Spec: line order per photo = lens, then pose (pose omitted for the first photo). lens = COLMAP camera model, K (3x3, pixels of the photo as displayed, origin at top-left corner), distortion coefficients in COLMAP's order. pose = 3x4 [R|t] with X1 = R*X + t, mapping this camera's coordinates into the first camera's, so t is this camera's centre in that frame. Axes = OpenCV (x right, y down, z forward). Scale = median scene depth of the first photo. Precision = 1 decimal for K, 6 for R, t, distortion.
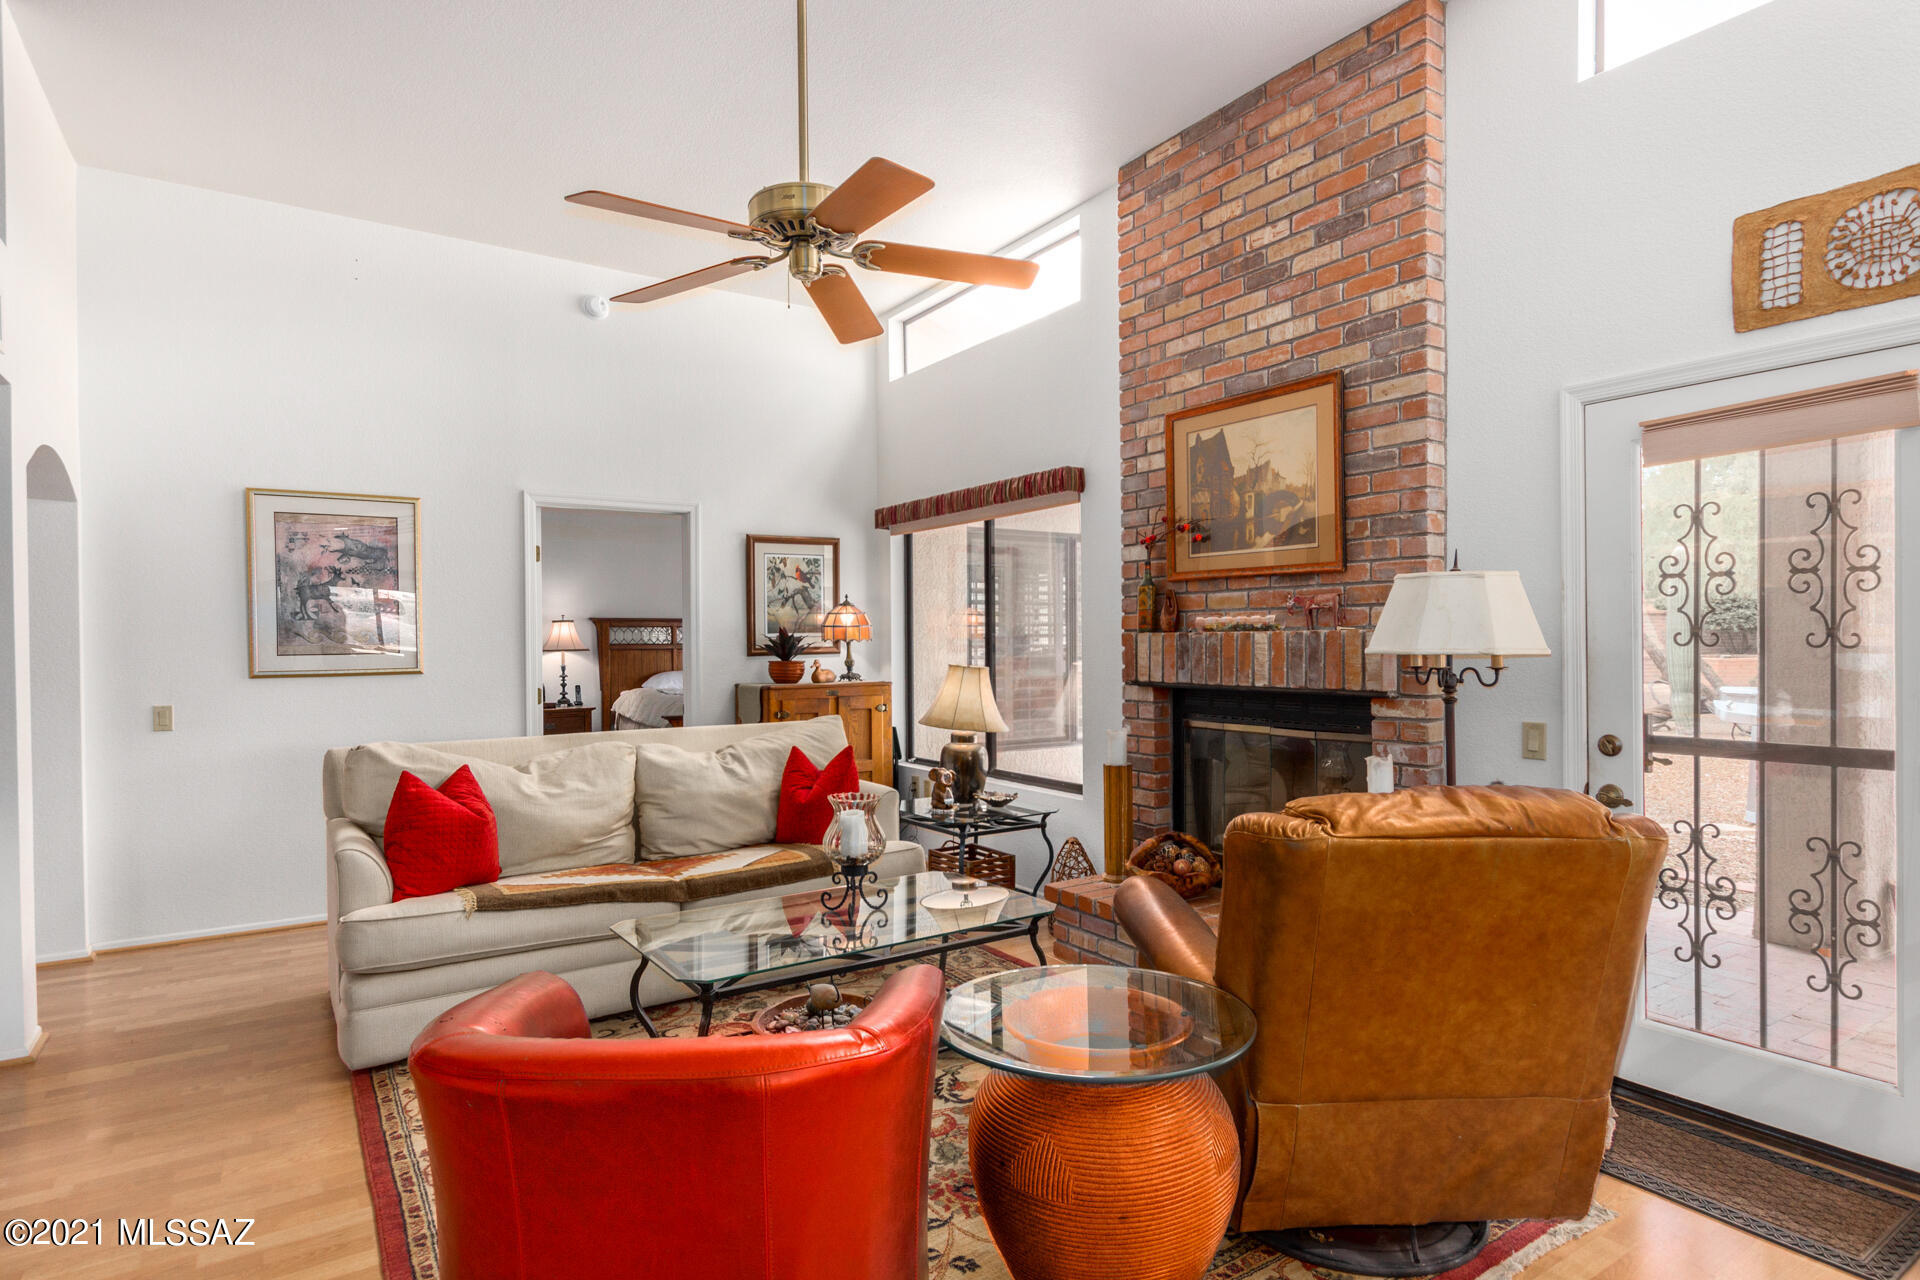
lens RADIAL K [[1007.5, 0, 956.9], [0, 1007.5, 649.7], [0, 0, 1]] dist [0.000457, -0.000322]
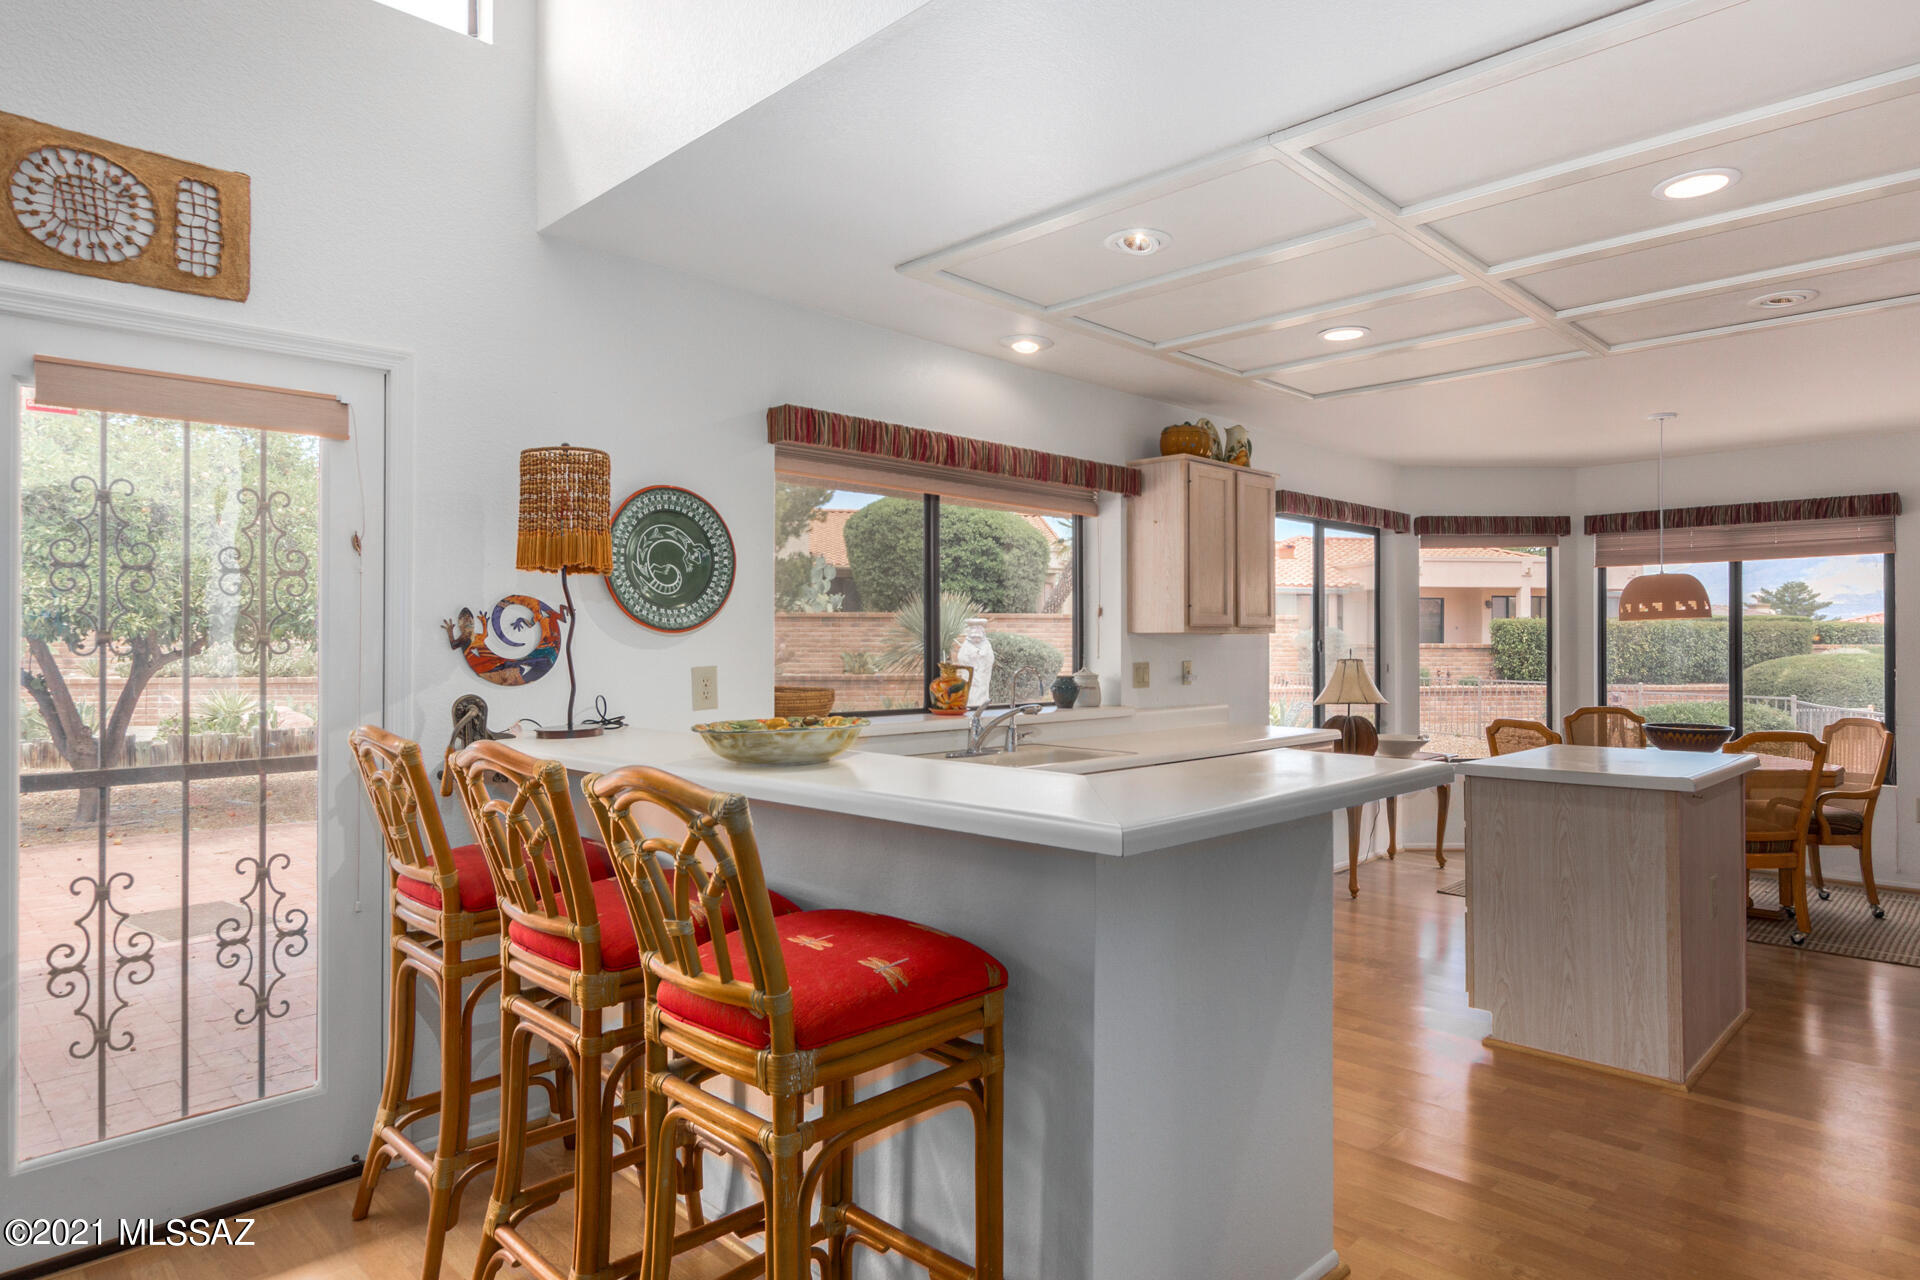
lens RADIAL K [[1119.8, 0, 1019.8], [0, 1119.8, 635.7], [0, 0, 1]] dist [-0.000312, 0.001015]
pose [[-0.231738, 0.017750, 0.972616, -0.104962], [0.015140, 0.999778, -0.014639, 0.003869], [-0.972660, 0.011334, -0.231955, 0.188046]]
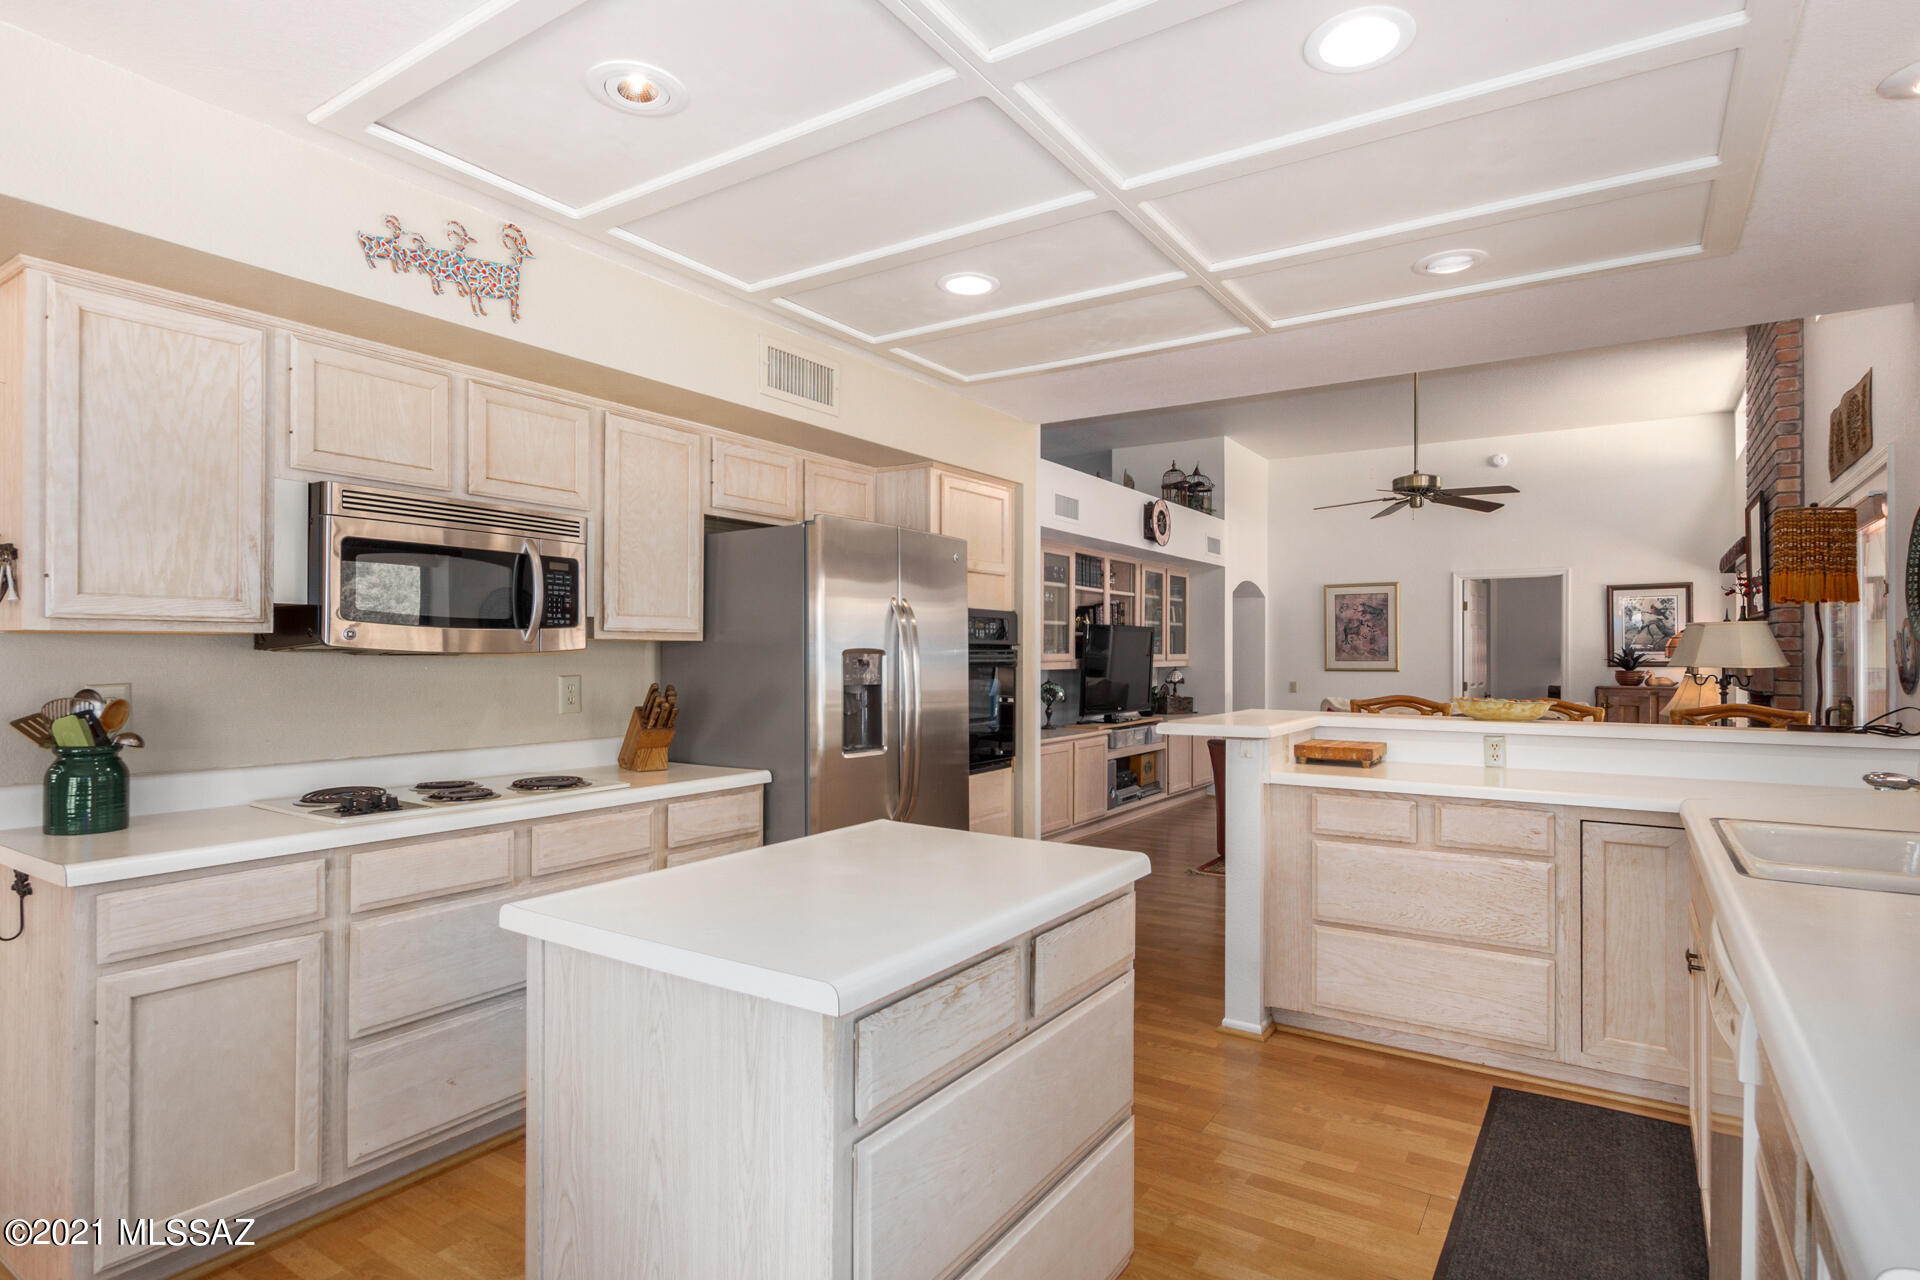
lens RADIAL K [[1007.5, 0, 953.4], [0, 1007.5, 655.0], [0, 0, 1]] dist [0.000457, -0.000322]
pose [[0.384394, 0.008099, -0.923134, 1.163530], [-0.015274, 0.999880, 0.002412, -0.000401], [0.923043, 0.013173, 0.384471, -0.677952]]
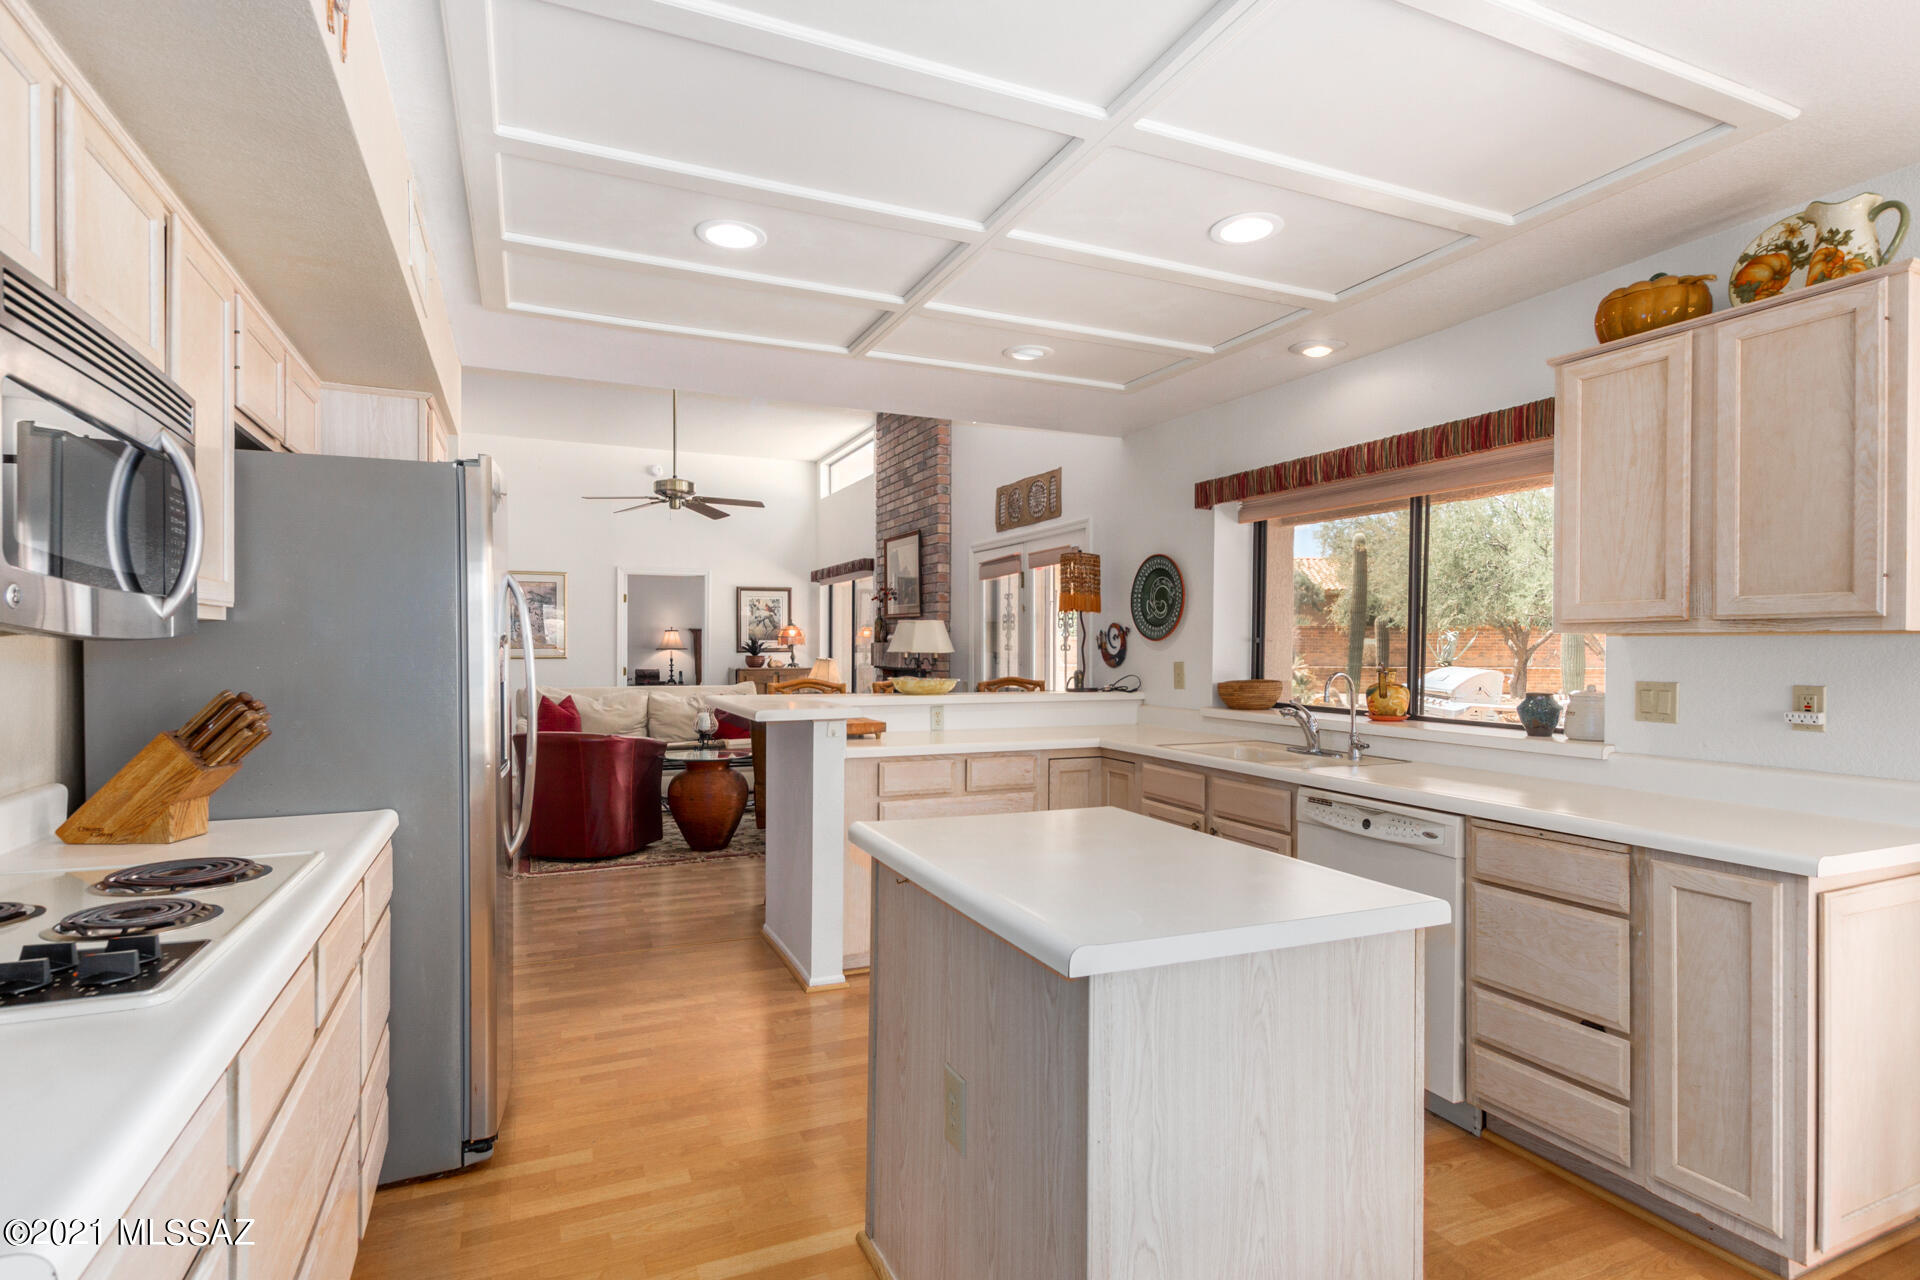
lens RADIAL K [[985.8, 0, 964.4], [0, 985.8, 648.1], [0, 0, 1]] dist [0.003748, -0.000938]
pose [[0.985269, 0.013689, -0.170461, 0.740550], [-0.015188, 0.999857, -0.007490, 0.007151], [0.170334, 0.009969, 0.985336, -1.016119]]
